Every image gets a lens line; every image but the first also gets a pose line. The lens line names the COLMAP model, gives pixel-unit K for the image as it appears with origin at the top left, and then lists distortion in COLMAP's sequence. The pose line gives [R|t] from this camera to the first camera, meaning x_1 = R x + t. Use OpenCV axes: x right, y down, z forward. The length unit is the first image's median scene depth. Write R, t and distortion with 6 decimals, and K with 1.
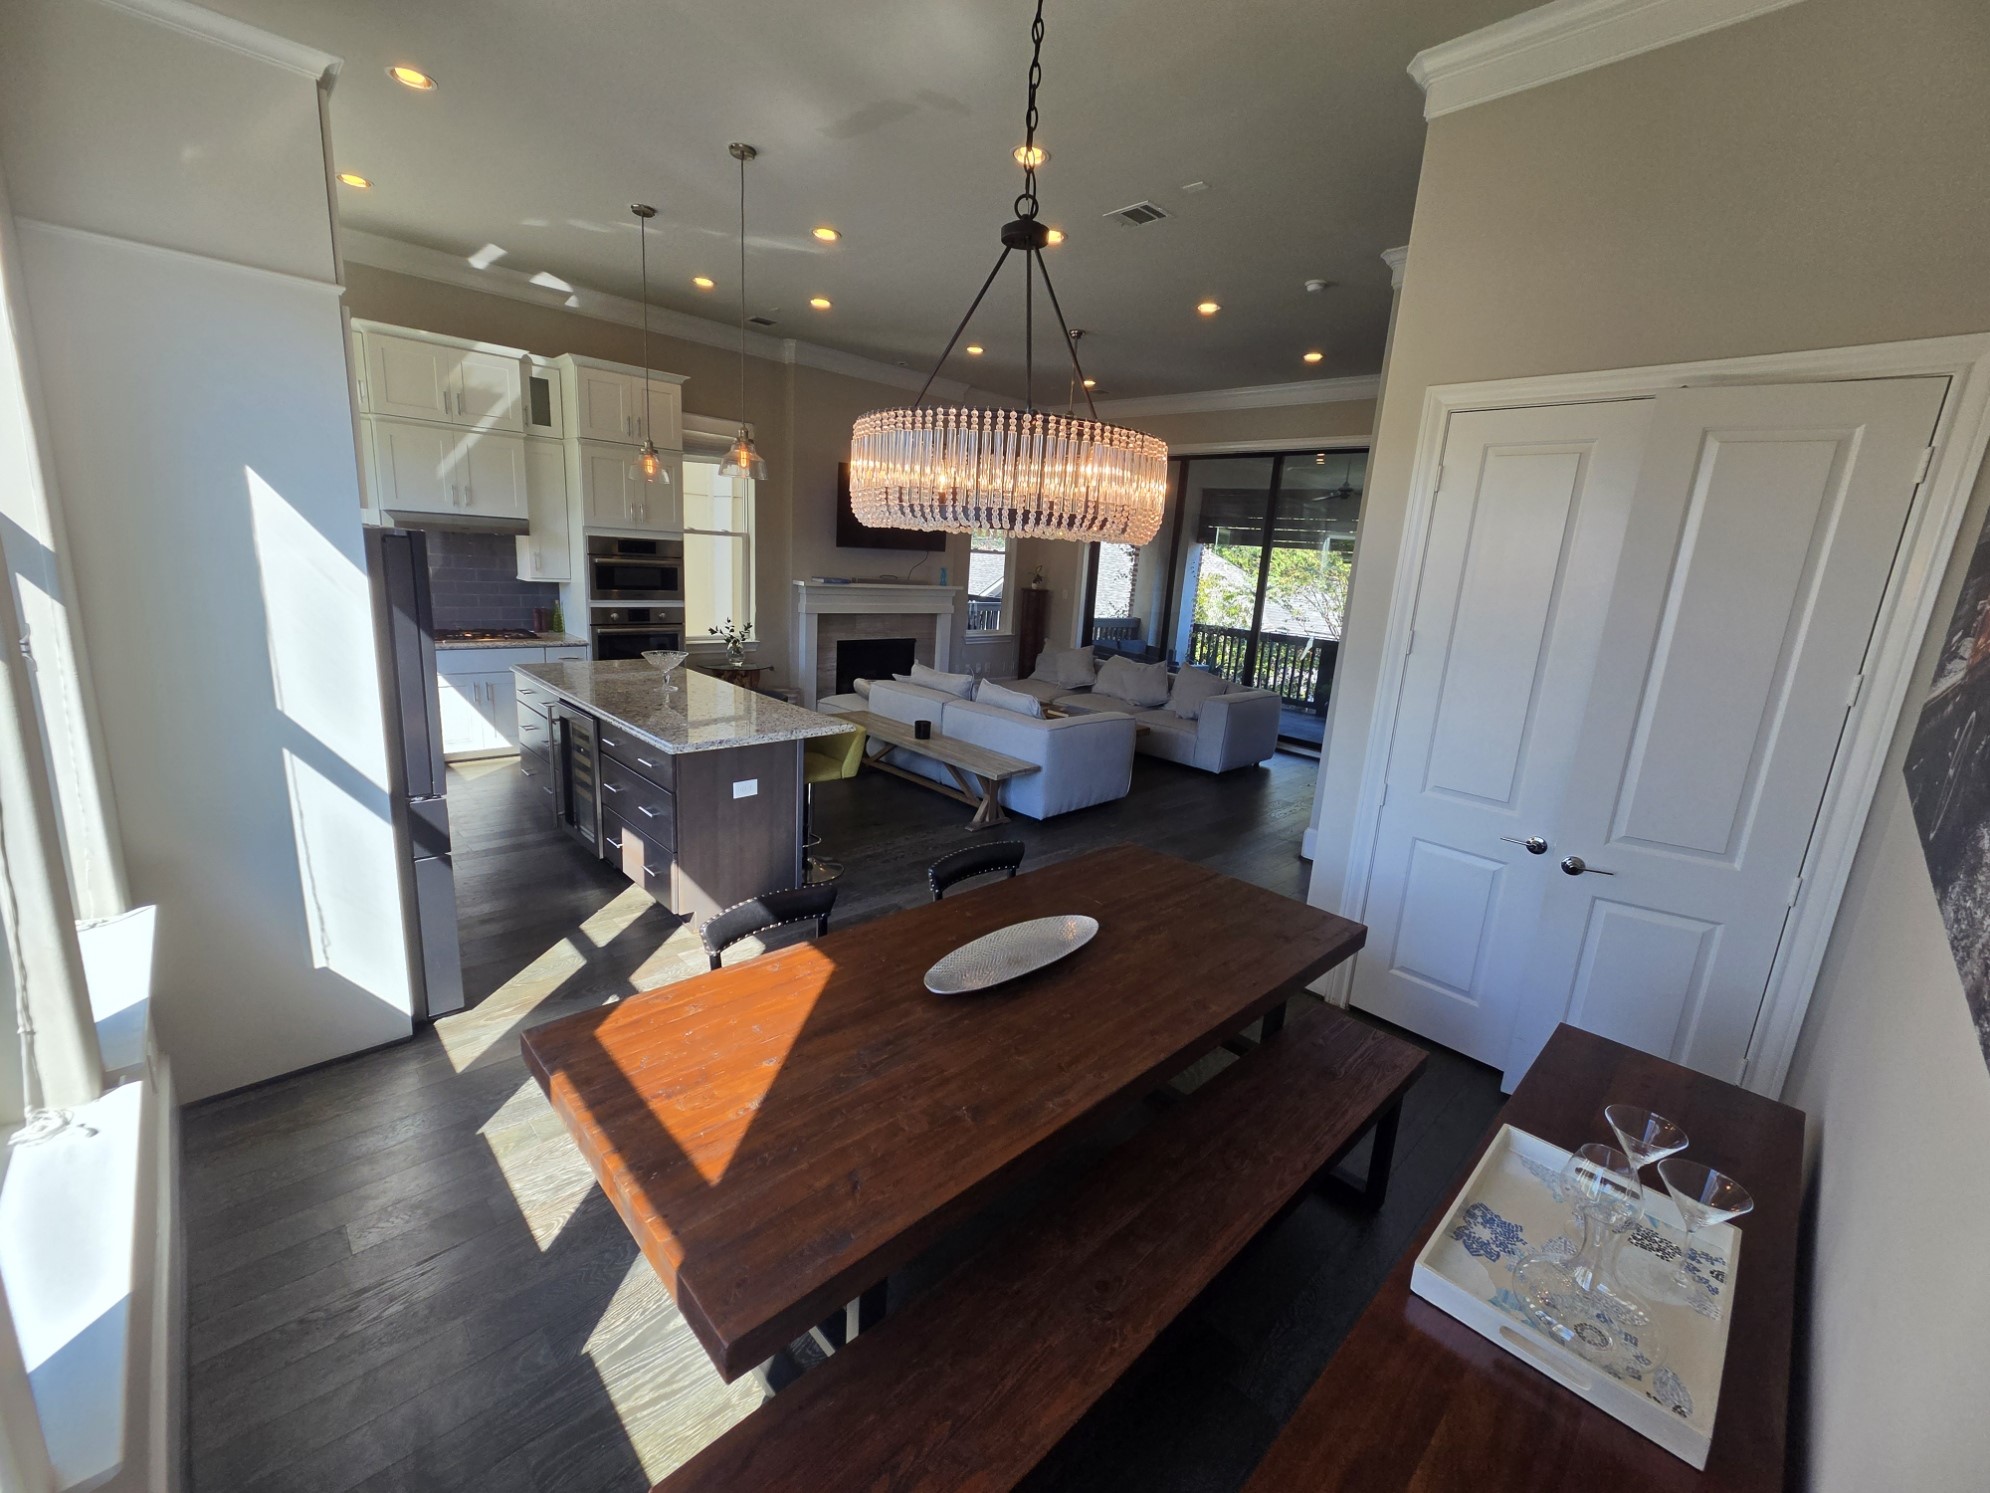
lens RADIAL K [[803.8, 0, 995.0], [0, 803.8, 746.5], [0, 0, 1]] dist [0.000245, 0.000014]
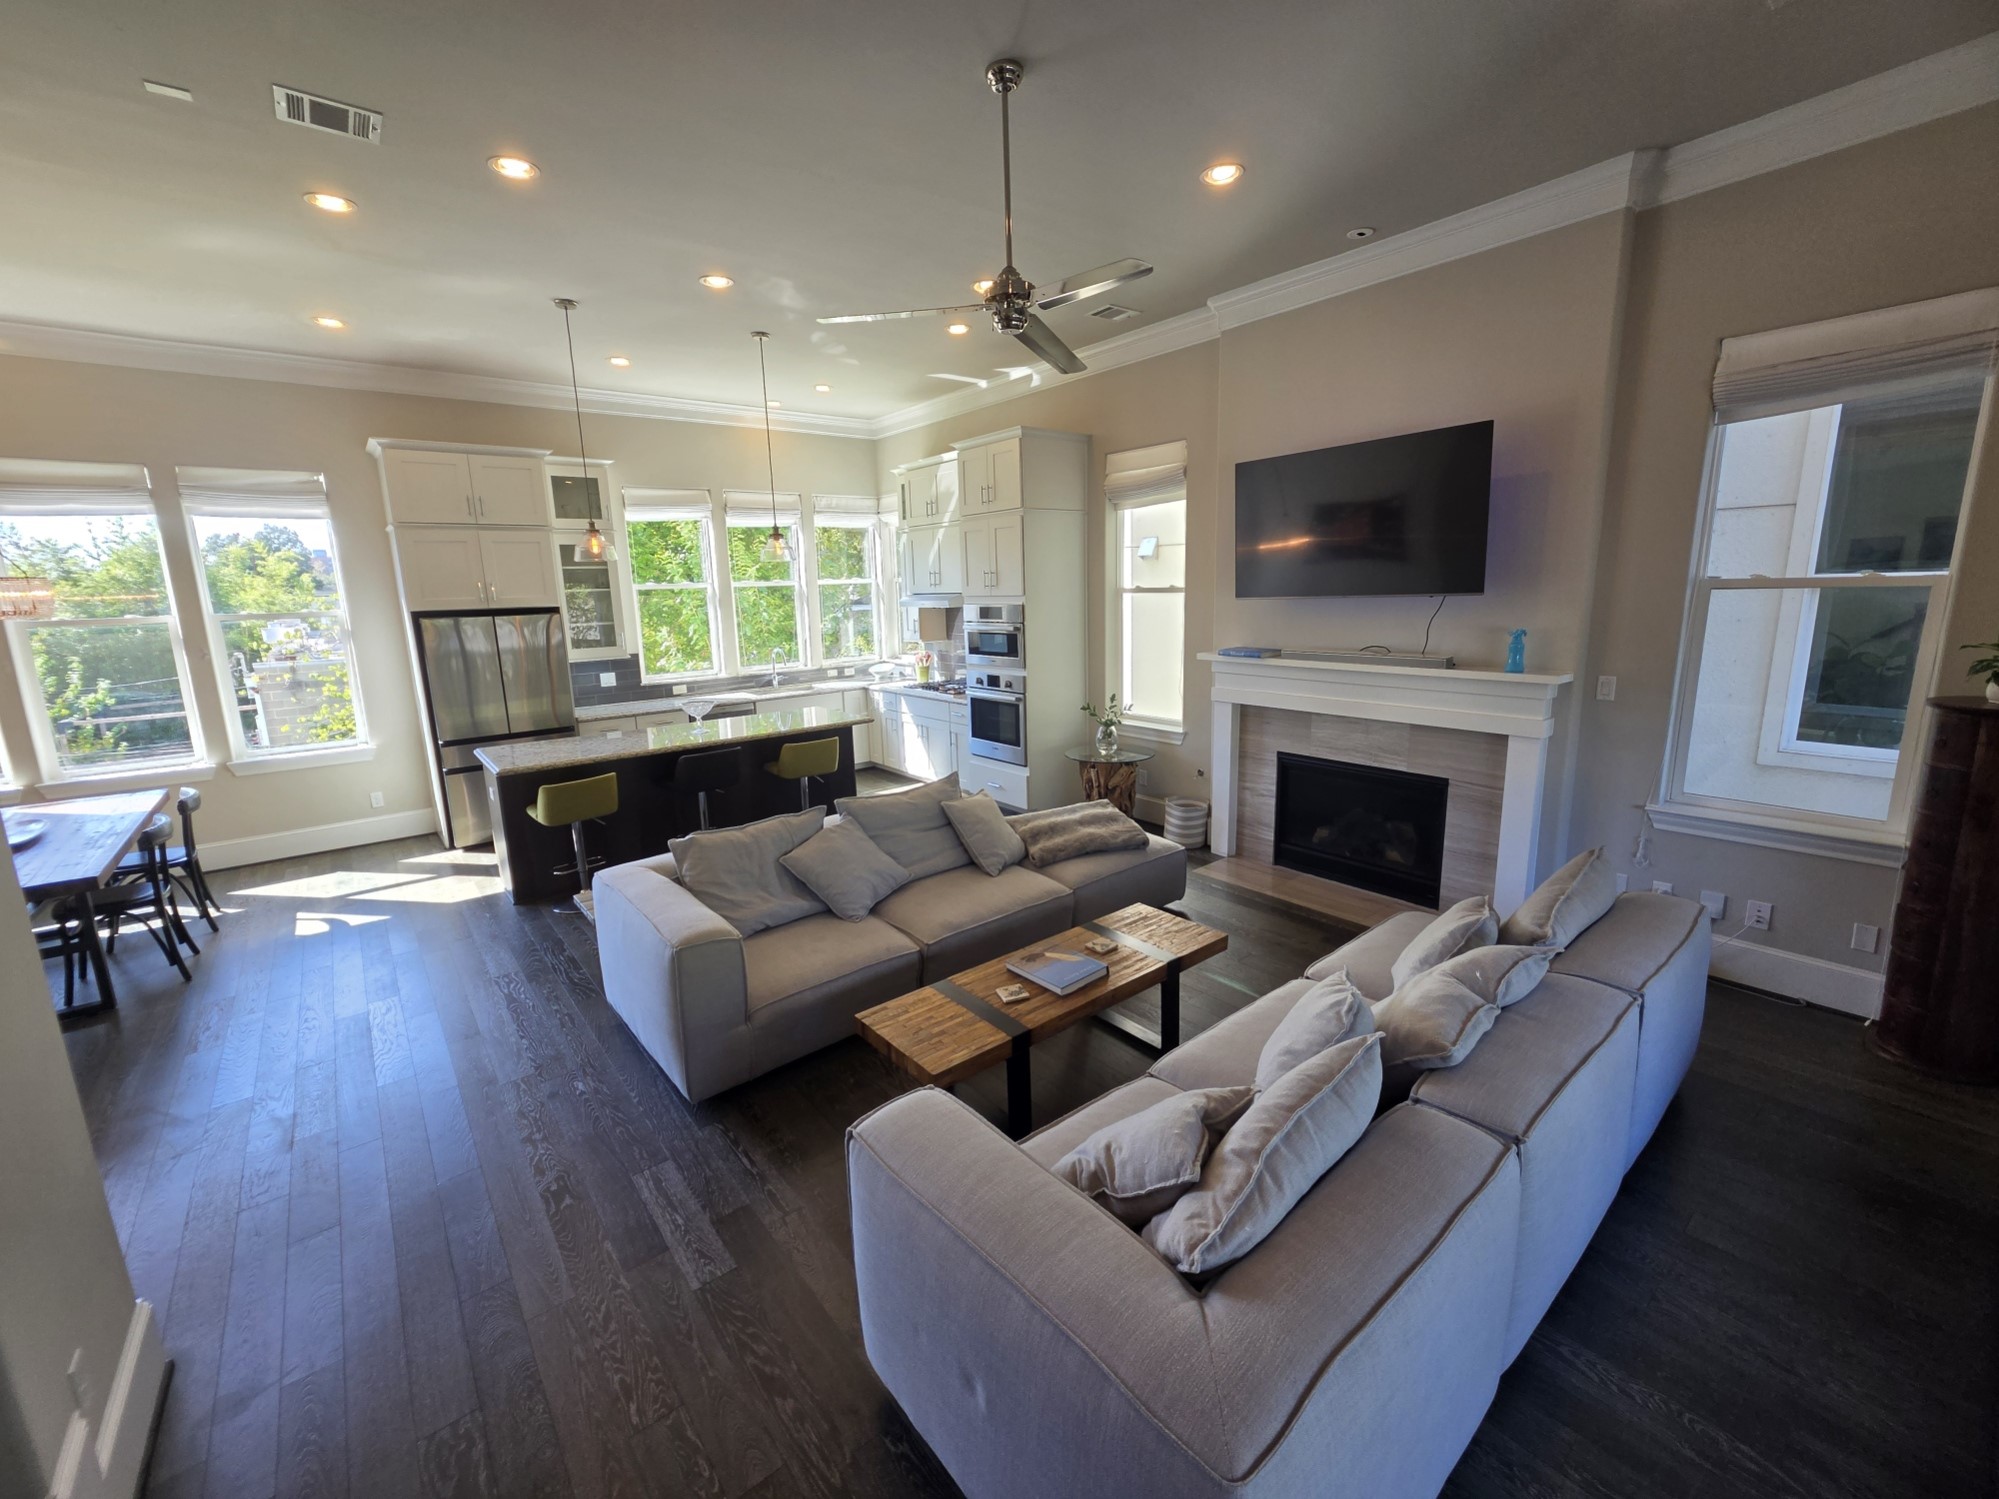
lens RADIAL K [[811.7, 0, 990.6], [0, 811.7, 745.8], [0, 0, 1]] dist [0.001393, -0.000054]
pose [[-0.089711, 0.131342, -0.987270, 0.554862], [-0.212685, 0.965875, 0.147822, -0.234876], [0.972994, 0.223239, -0.058715, 1.078449]]
